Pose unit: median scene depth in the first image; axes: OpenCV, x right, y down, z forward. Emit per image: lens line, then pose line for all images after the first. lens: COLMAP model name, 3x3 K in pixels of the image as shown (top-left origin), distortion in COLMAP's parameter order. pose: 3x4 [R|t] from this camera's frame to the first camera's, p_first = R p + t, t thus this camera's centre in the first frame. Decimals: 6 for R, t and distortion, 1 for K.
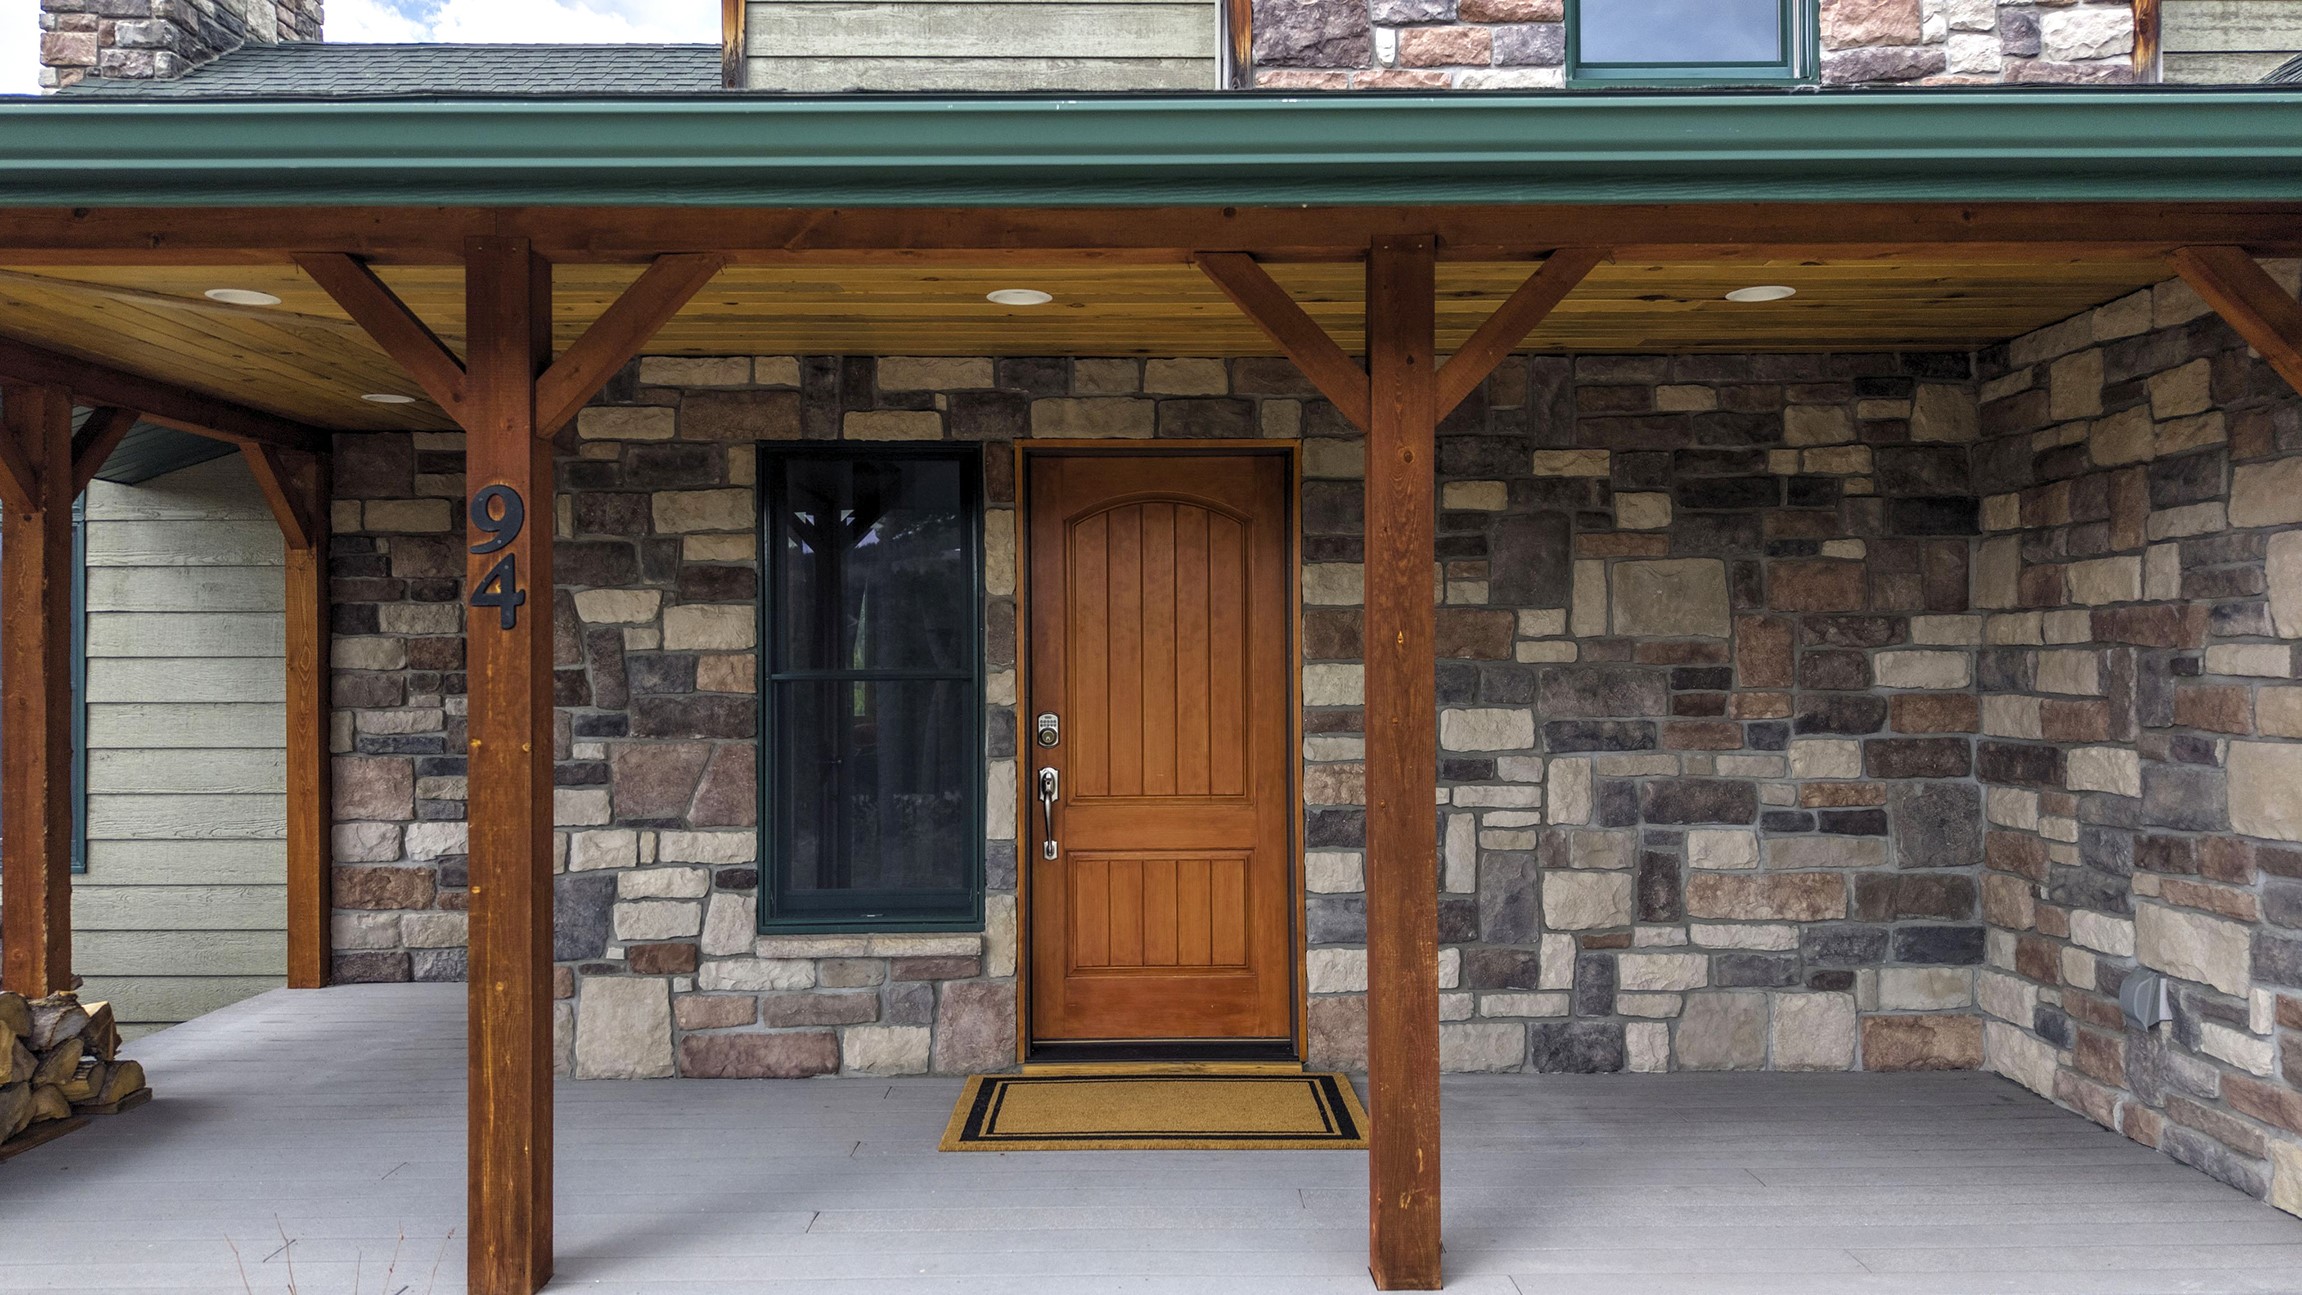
lens RADIAL K [[1556.6, 0, 1154.2], [0, 1556.6, 654.5], [0, 0, 1]] dist [0.001577, -0.007131]
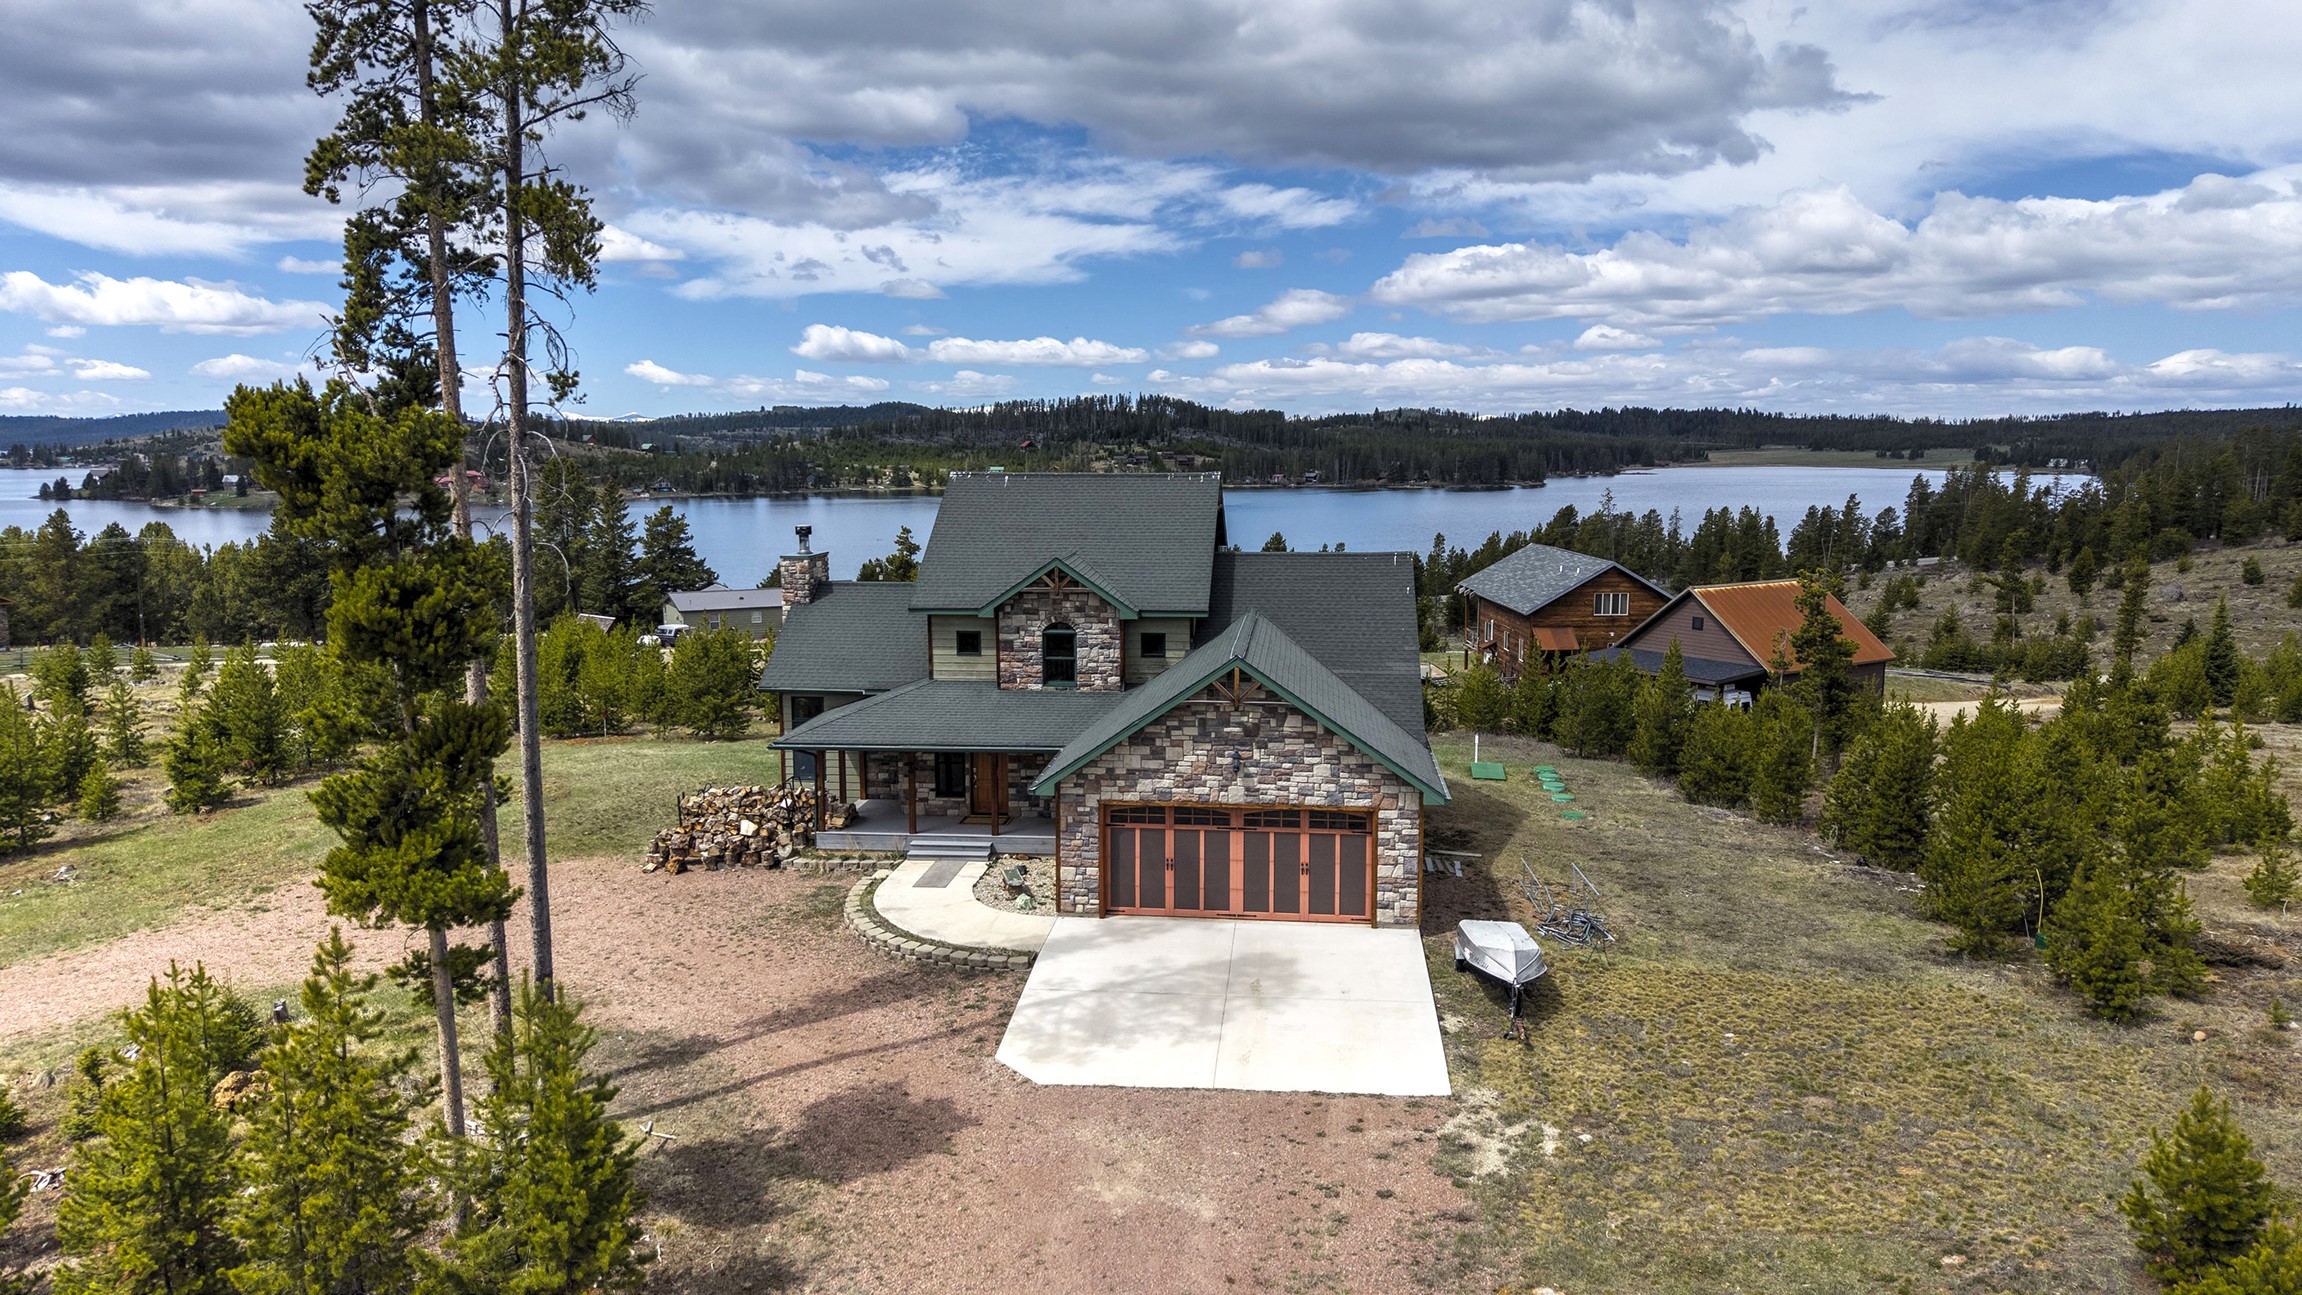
lens RADIAL K [[1565.0, 0, 1181.4], [0, 1565.0, 606.3], [0, 0, 1]] dist [0.095974, -0.172980]
pose [[0.994605, 0.017111, -0.102318, 1.668885], [-0.004953, 0.993011, 0.117920, -1.618821], [0.103621, -0.116777, 0.987738, -6.198455]]
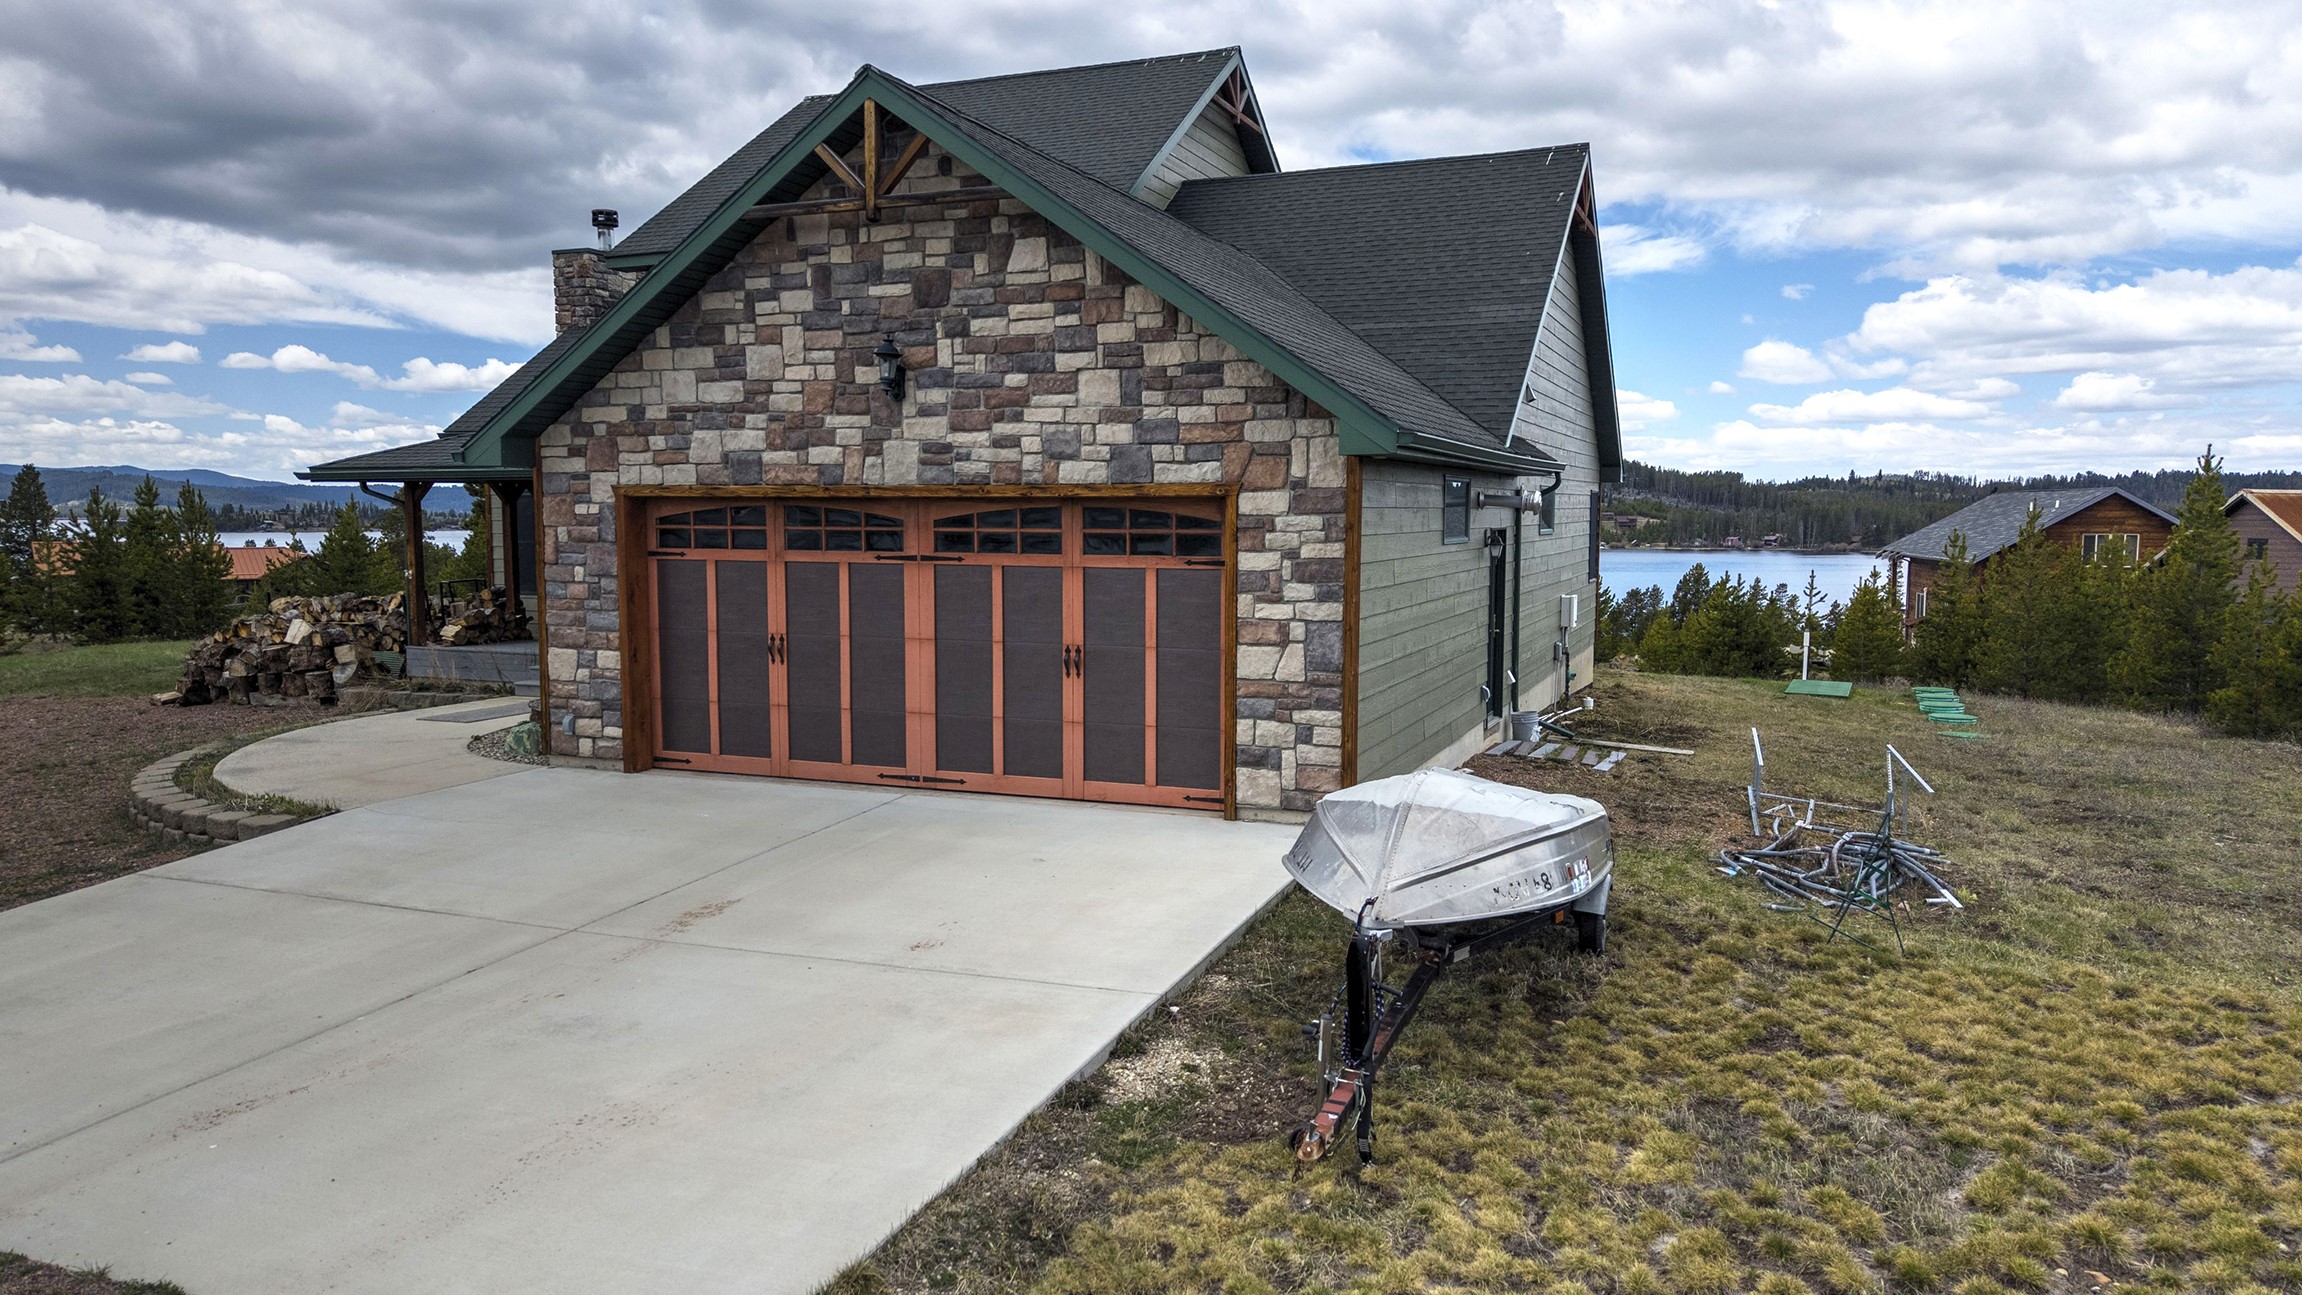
lens RADIAL K [[1523.8, 0, 1203.9], [0, 1523.8, 654.5], [0, 0, 1]] dist [0.114845, -0.123835]
pose [[0.928912, 0.039946, -0.368139, 2.573318], [-0.002555, 0.994832, 0.101499, -0.111397], [0.370291, -0.093343, 0.924214, -2.228168]]
